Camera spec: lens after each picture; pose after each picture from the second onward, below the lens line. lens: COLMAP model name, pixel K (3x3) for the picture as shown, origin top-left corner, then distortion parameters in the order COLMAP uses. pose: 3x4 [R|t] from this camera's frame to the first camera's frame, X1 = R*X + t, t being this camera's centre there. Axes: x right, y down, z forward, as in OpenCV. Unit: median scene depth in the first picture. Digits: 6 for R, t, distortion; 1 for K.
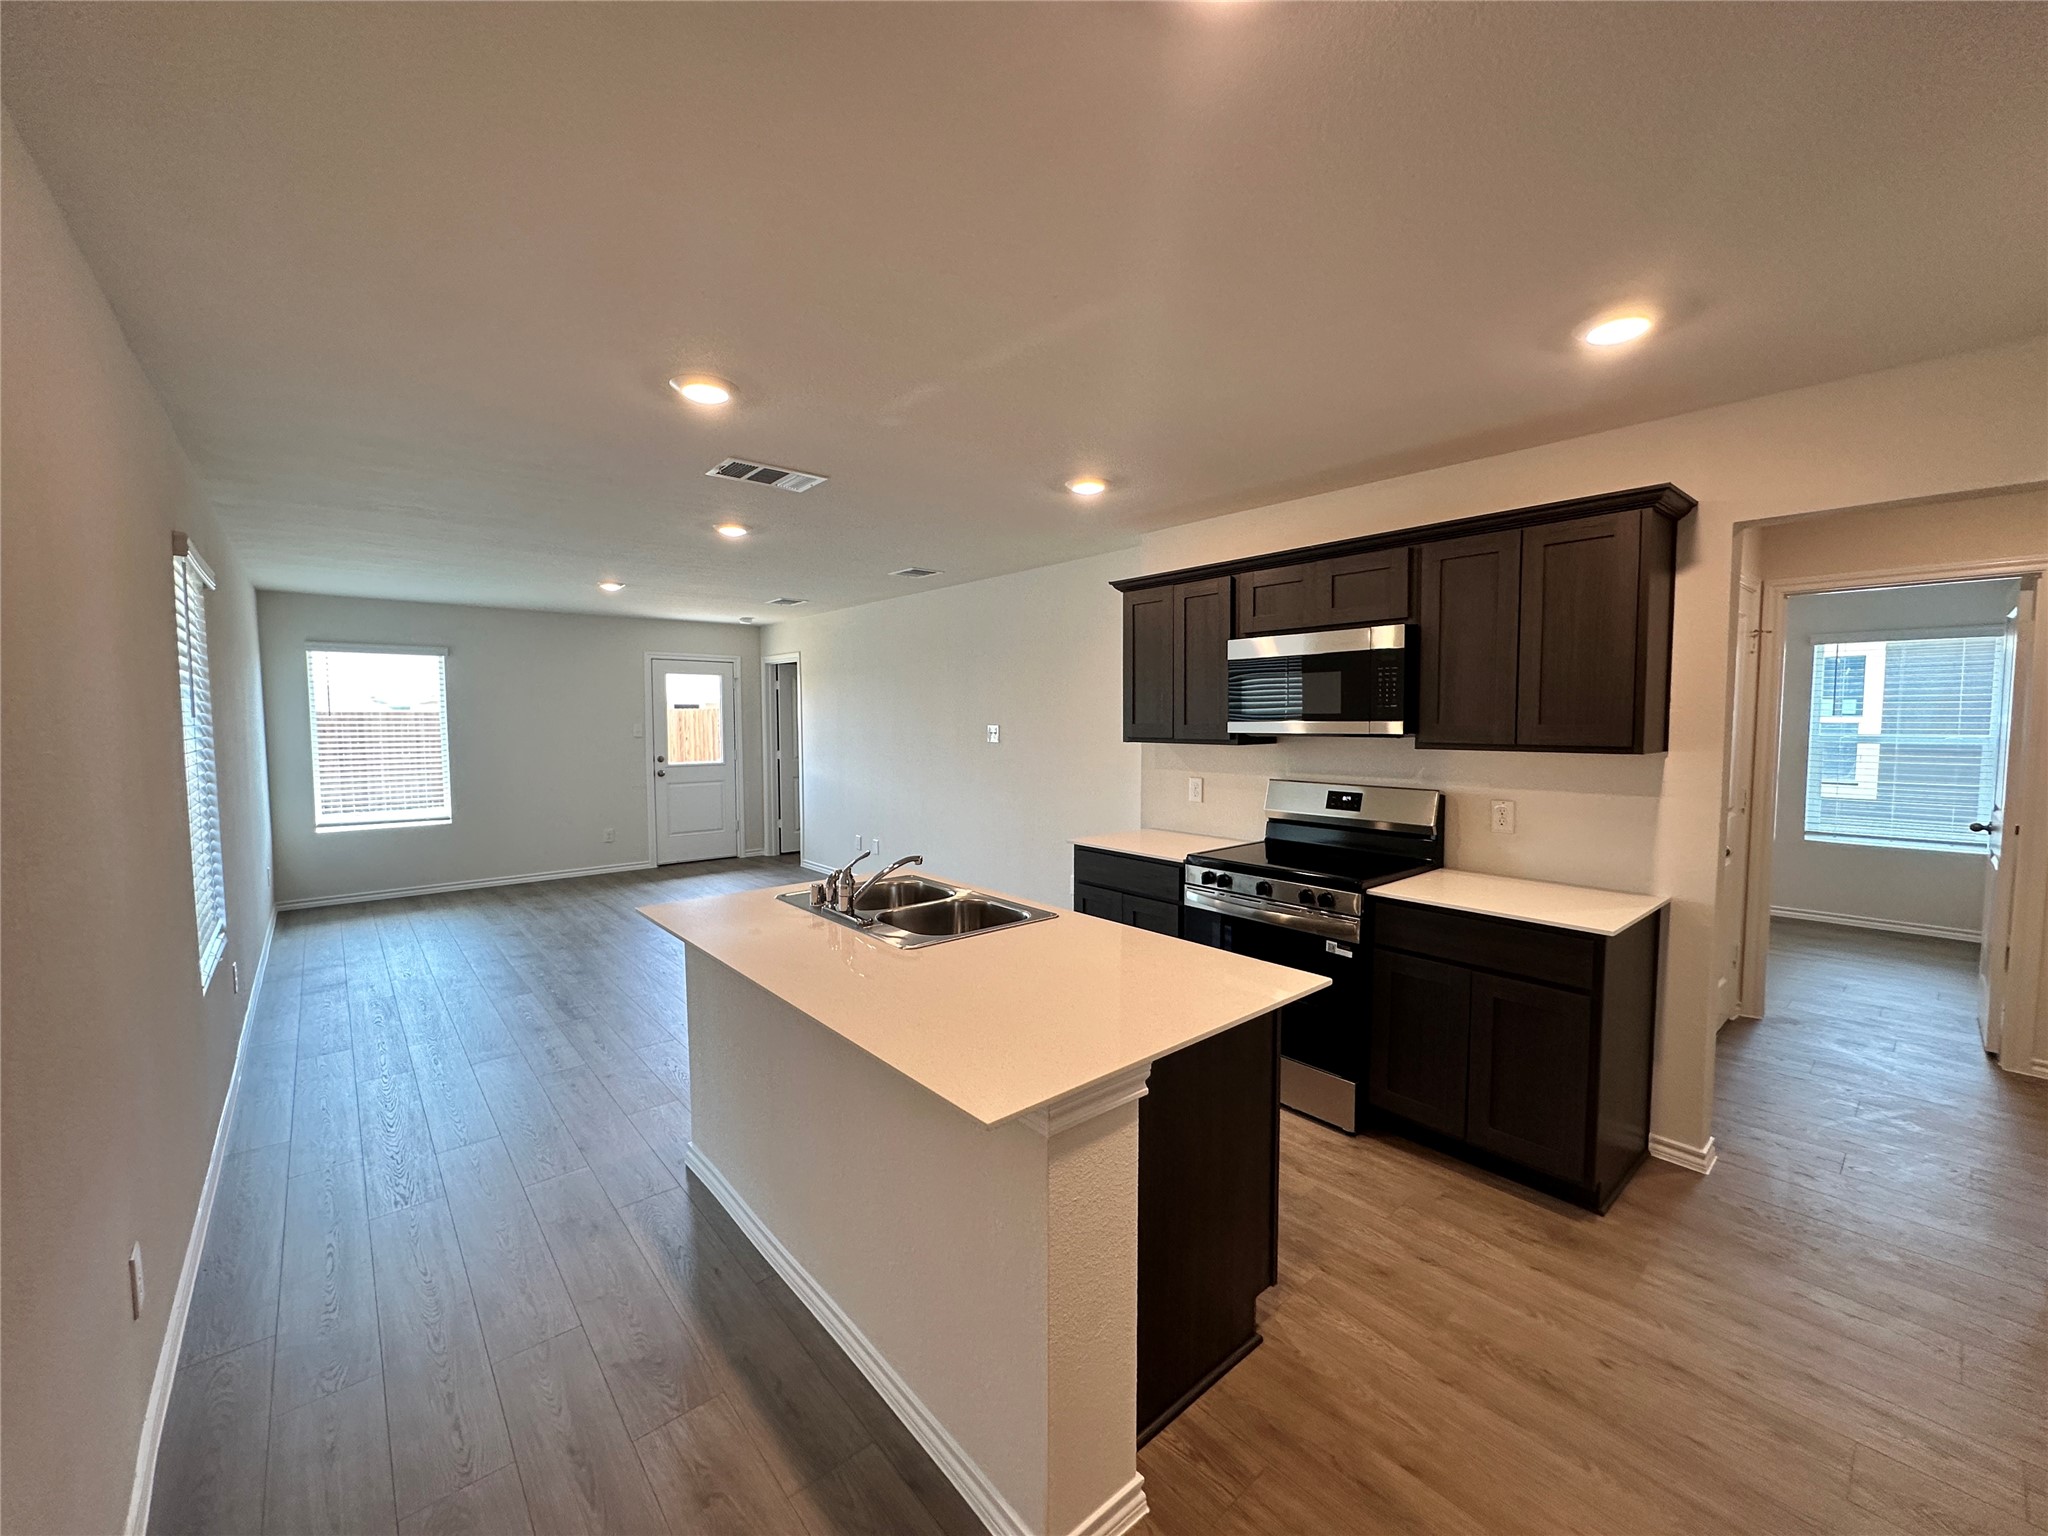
lens RADIAL K [[817.4, 0, 1024.3], [0, 817.4, 766.3], [0, 0, 1]] dist [0.000069, 0.000806]
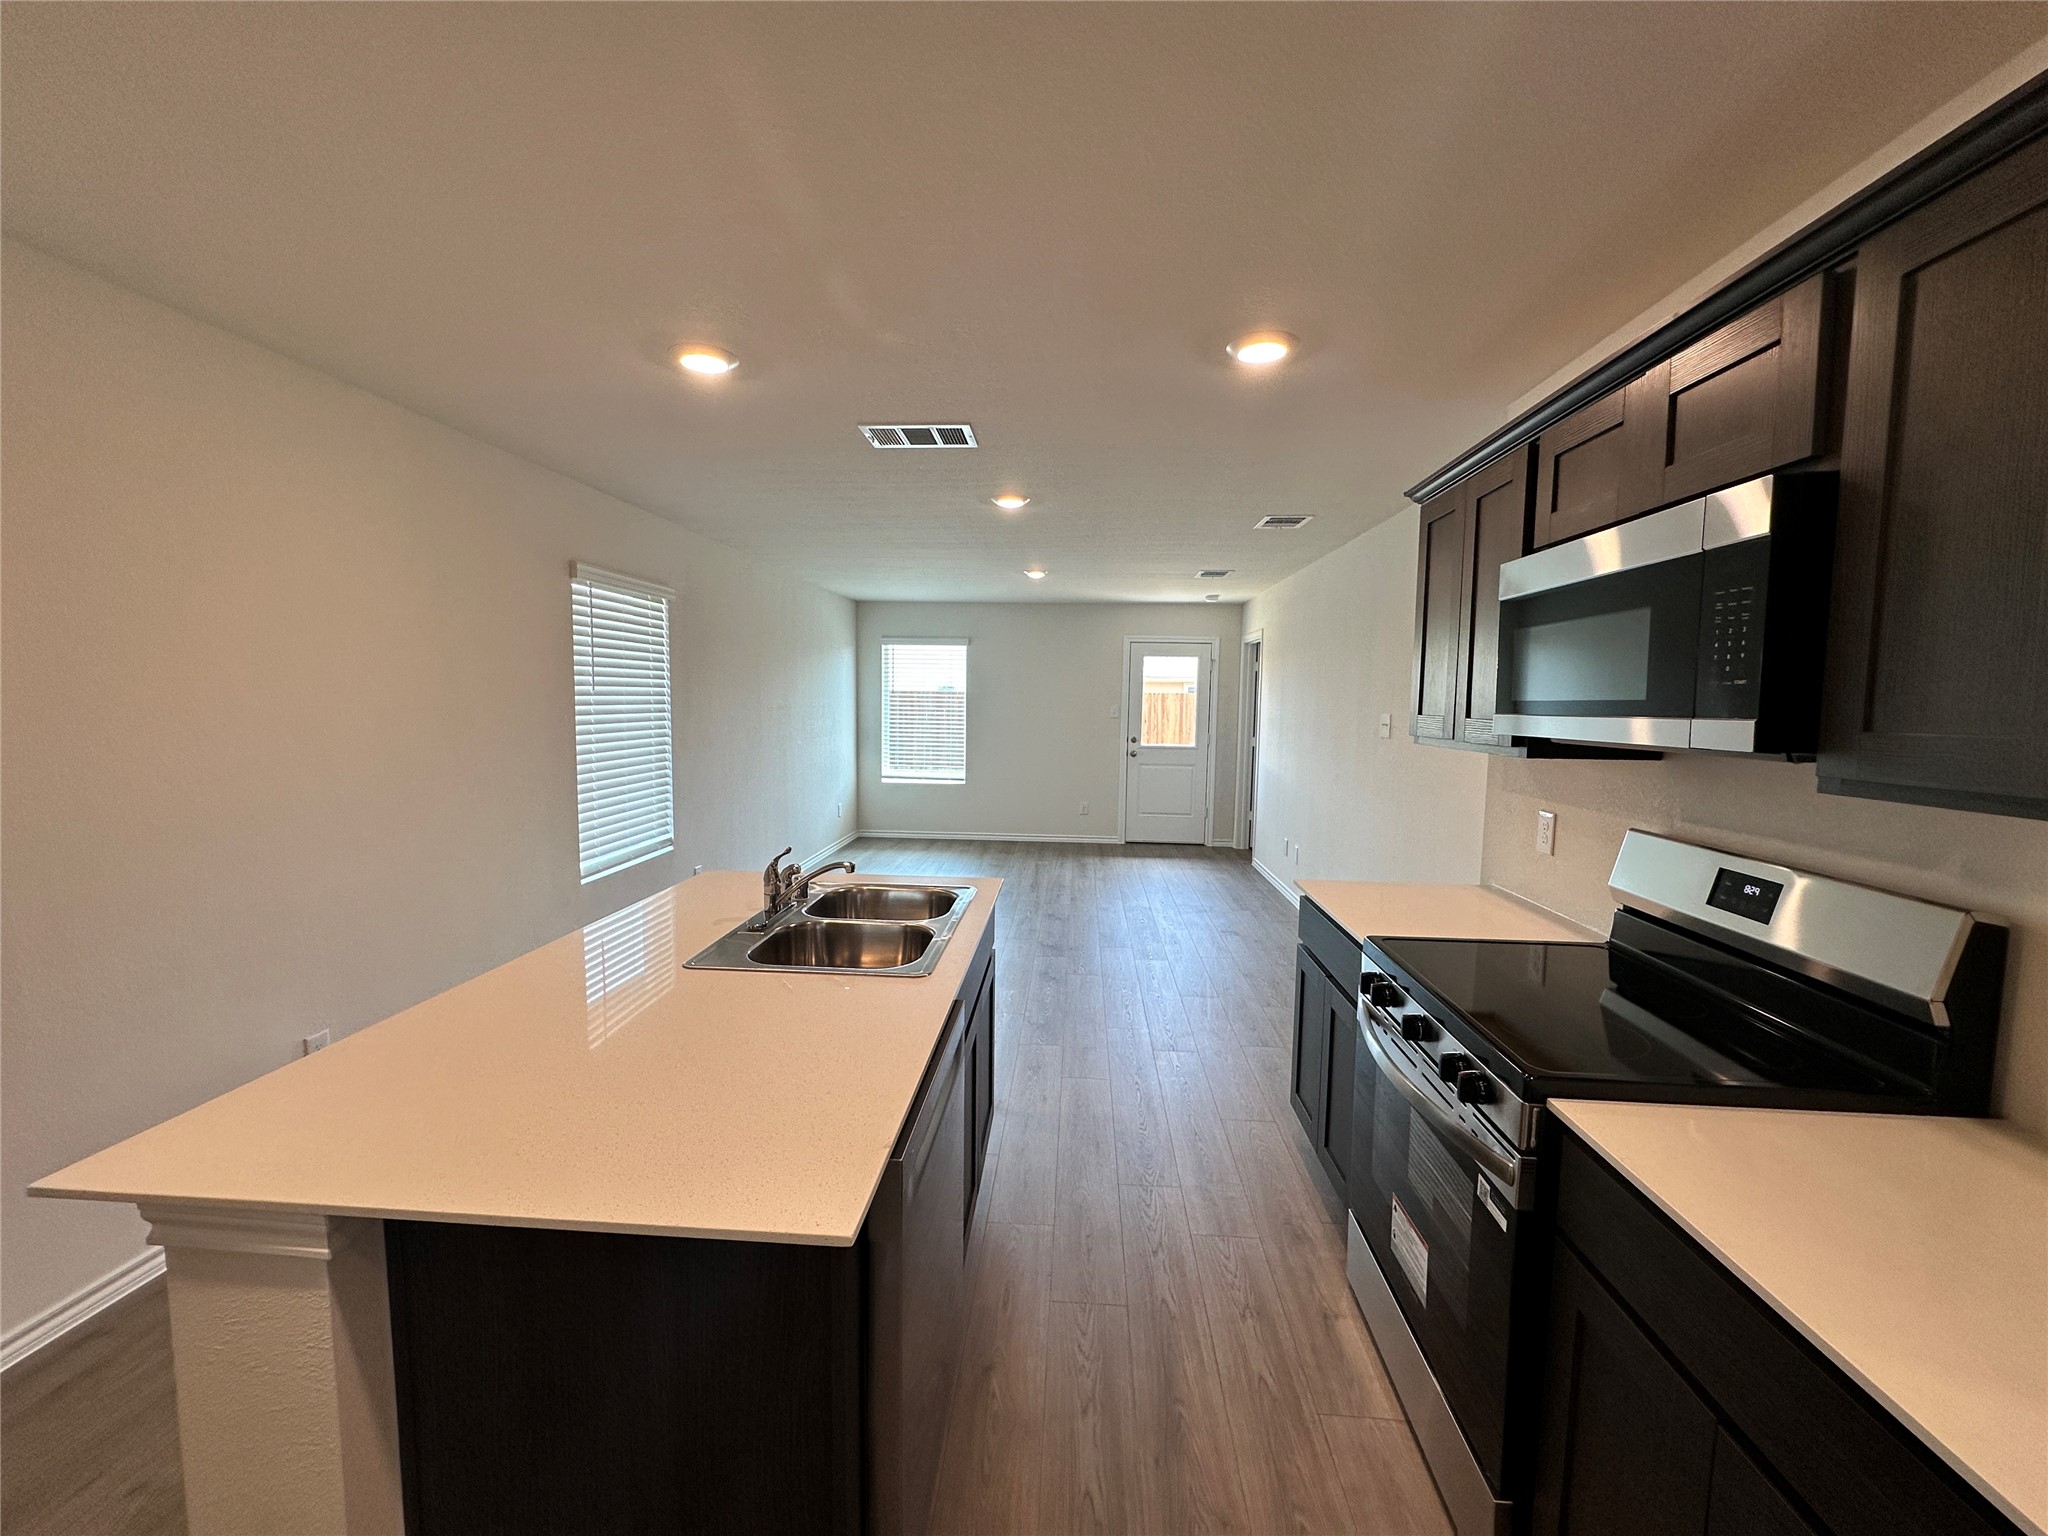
lens RADIAL K [[815.8, 0, 1025.7], [0, 815.8, 780.0], [0, 0, 1]] dist [-0.000096, -0.000012]
pose [[0.712188, 0.084007, -0.696944, 0.214748], [-0.060650, 0.996465, 0.058133, -0.012121], [0.699363, 0.000868, 0.714766, 0.203977]]
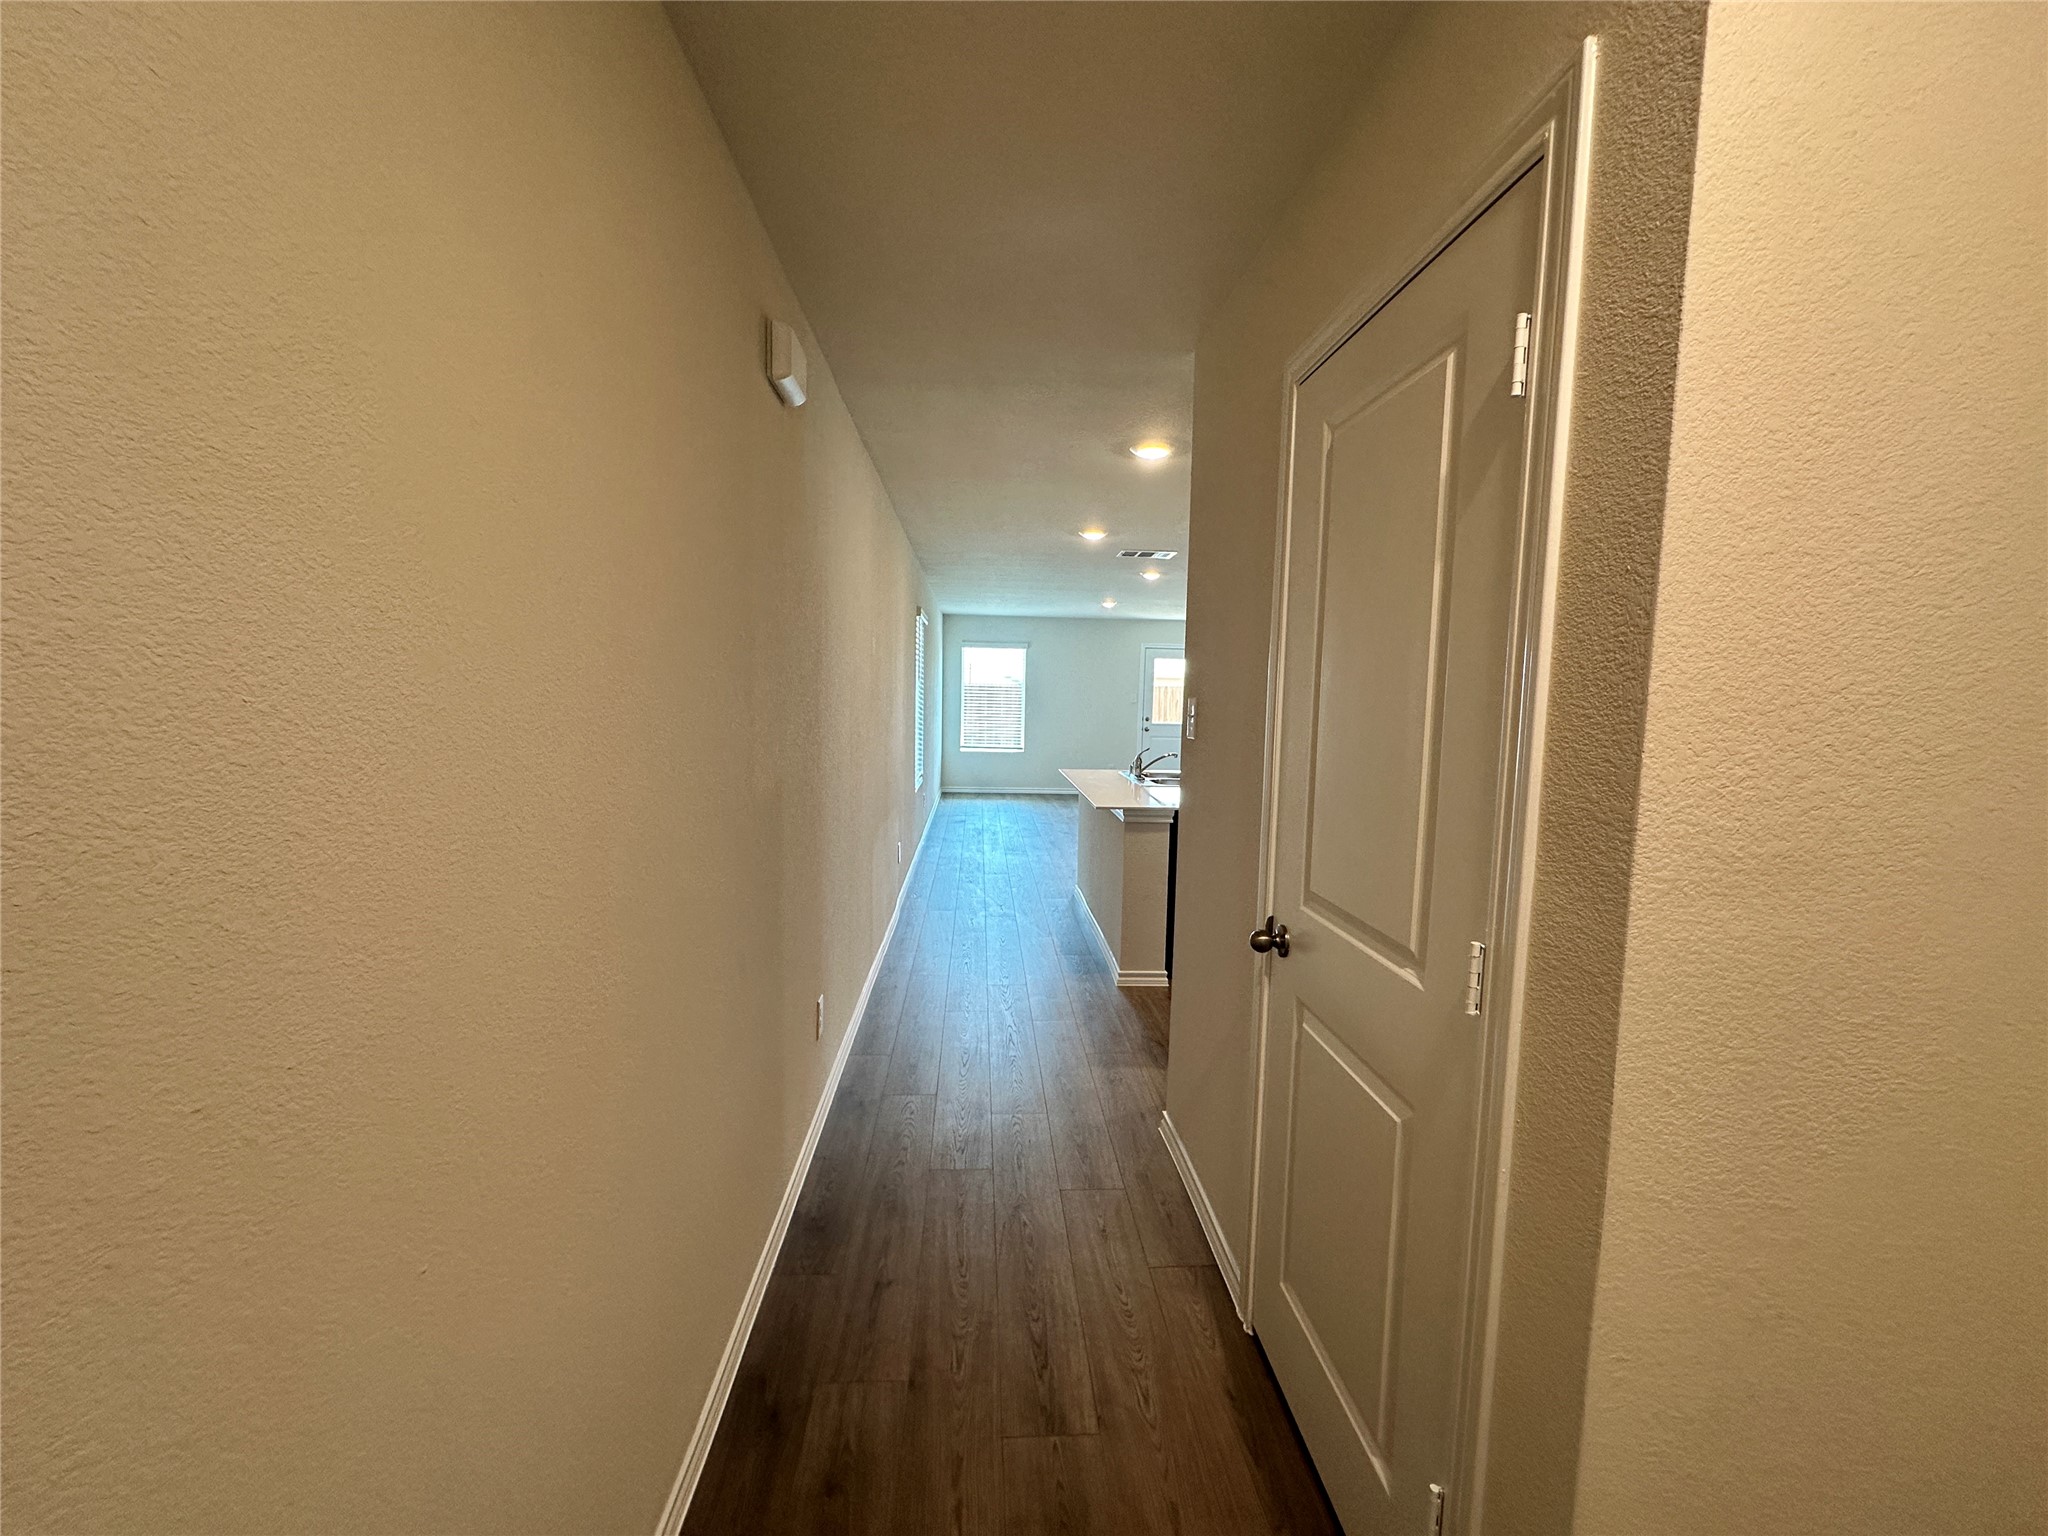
lens RADIAL K [[824.4, 0, 1026.2], [0, 824.4, 767.2], [0, 0, 1]] dist [-0.000254, 0.000180]
pose [[0.795511, 0.075693, -0.601193, 0.301446], [-0.061603, 0.997129, 0.044029, 0.029152], [0.602800, 0.002010, 0.797890, -0.314572]]
